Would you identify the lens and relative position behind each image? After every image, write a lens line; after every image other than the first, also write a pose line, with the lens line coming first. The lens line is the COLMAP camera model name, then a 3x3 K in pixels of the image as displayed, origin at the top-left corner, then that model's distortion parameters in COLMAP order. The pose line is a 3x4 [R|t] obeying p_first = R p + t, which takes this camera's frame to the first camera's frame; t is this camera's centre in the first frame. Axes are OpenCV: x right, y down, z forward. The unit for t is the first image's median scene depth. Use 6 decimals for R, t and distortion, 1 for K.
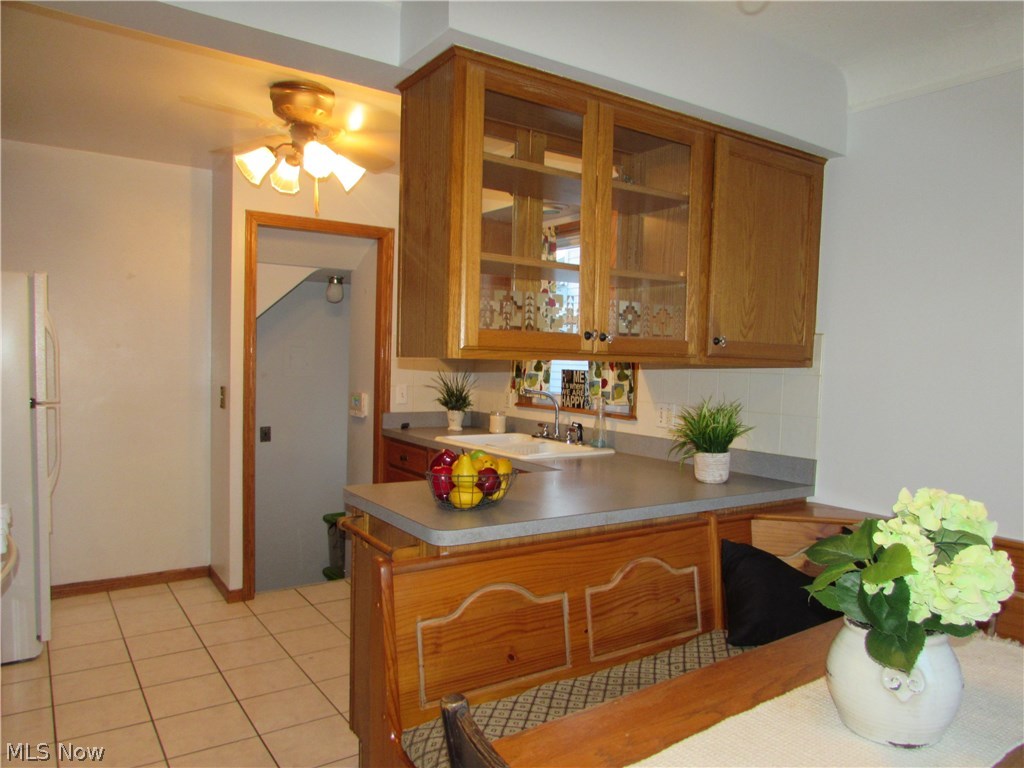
lens RADIAL K [[715.3, 0, 516.8], [0, 715.3, 395.1], [0, 0, 1]] dist [-0.033282, -0.005193]
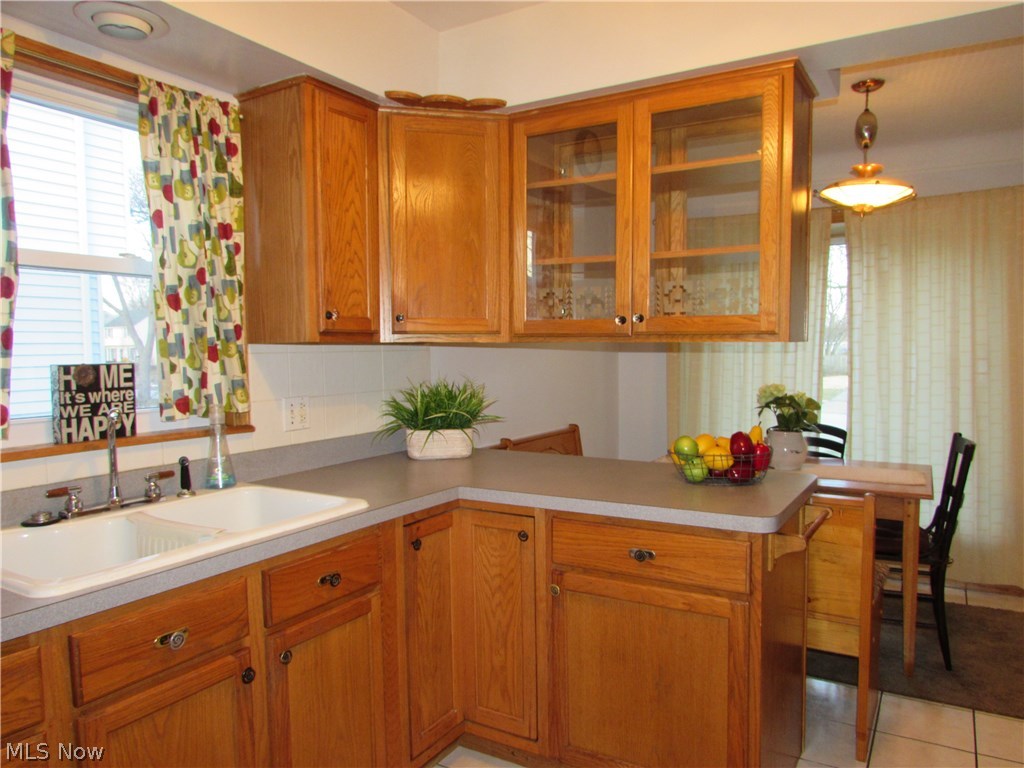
lens RADIAL K [[715.3, 0, 516.8], [0, 715.3, 395.1], [0, 0, 1]] dist [-0.033282, -0.005193]
pose [[-0.407495, -0.077484, 0.909914, -0.526310], [0.055377, 0.992464, 0.109313, -0.055900], [-0.911527, 0.094933, -0.400134, 1.029656]]
